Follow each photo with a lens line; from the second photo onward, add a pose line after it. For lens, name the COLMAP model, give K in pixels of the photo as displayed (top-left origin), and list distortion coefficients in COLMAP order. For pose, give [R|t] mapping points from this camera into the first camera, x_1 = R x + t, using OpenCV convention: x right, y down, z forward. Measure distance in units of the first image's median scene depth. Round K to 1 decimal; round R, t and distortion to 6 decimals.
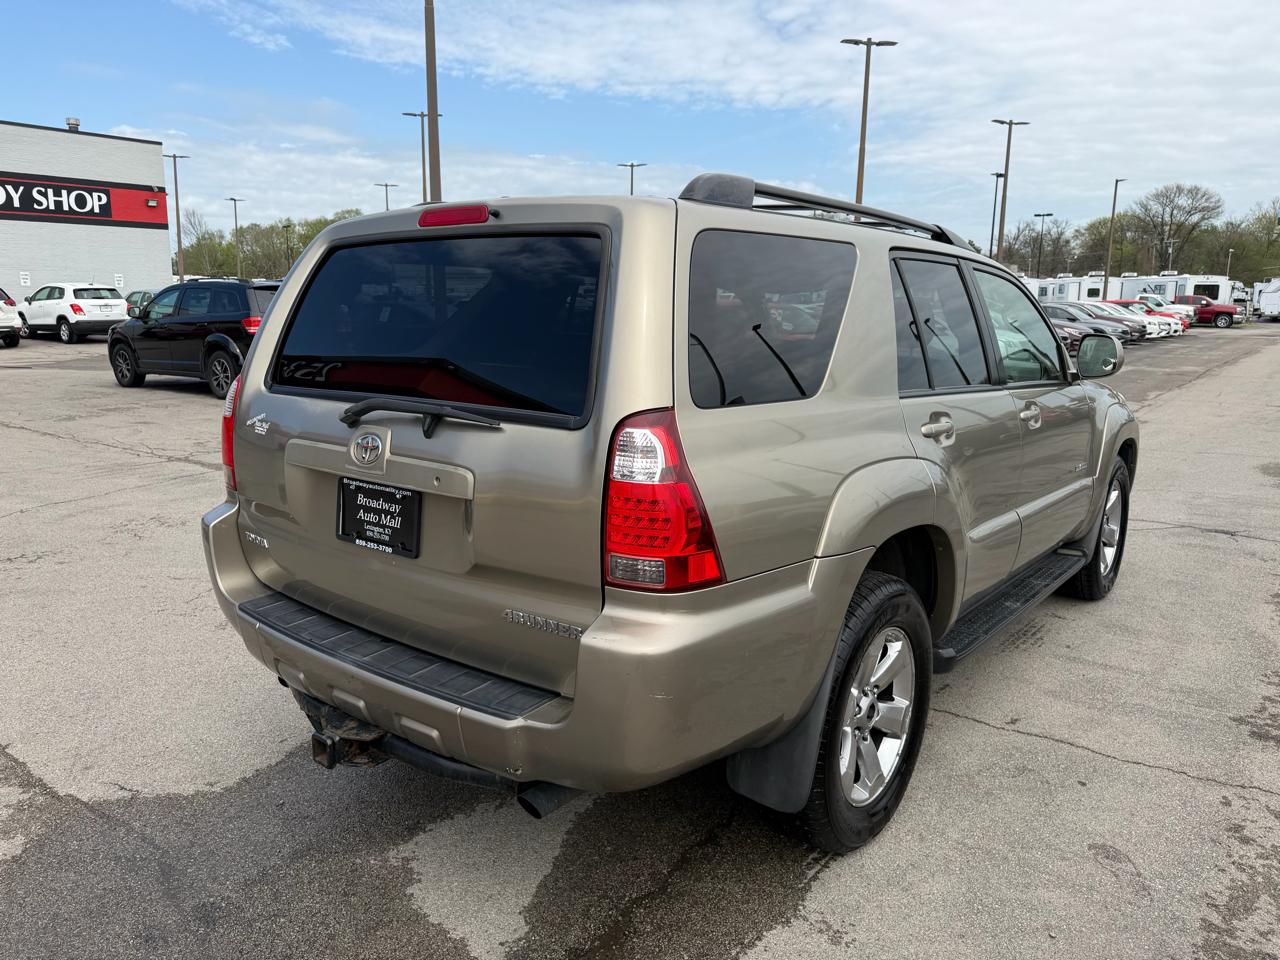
lens RADIAL K [[896.1, 0, 638.7], [0, 896.1, 475.1], [0, 0, 1]] dist [0.034374, -0.040919]
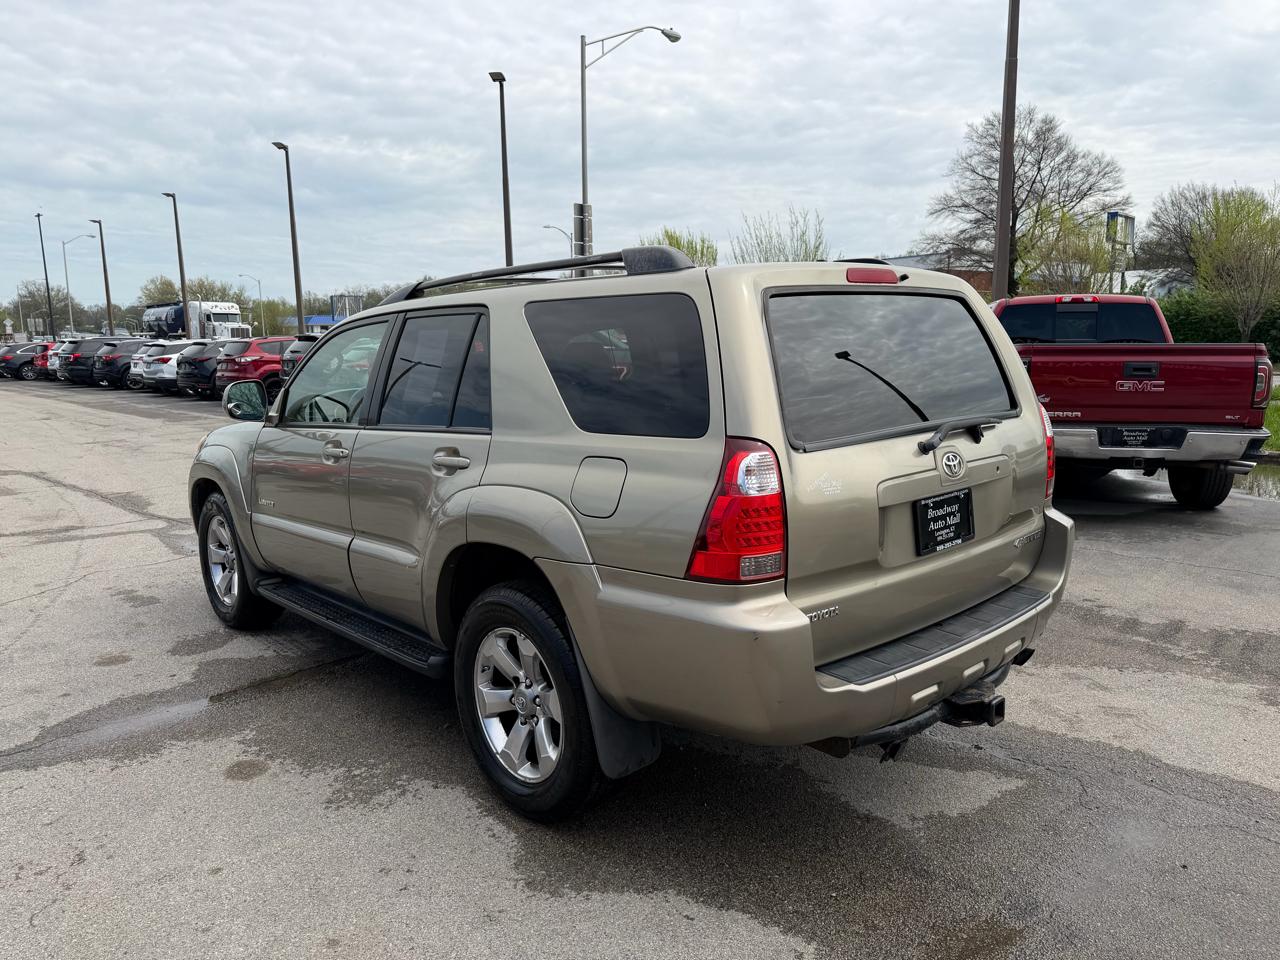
lens RADIAL K [[896.1, 0, 636.3], [0, 896.1, 479.6], [0, 0, 1]] dist [0.034374, -0.040919]
pose [[0.160897, -0.165648, 0.972971, -0.119835], [0.207801, 0.969403, 0.130677, -0.019821], [-0.964847, 0.181159, 0.190396, 0.090833]]
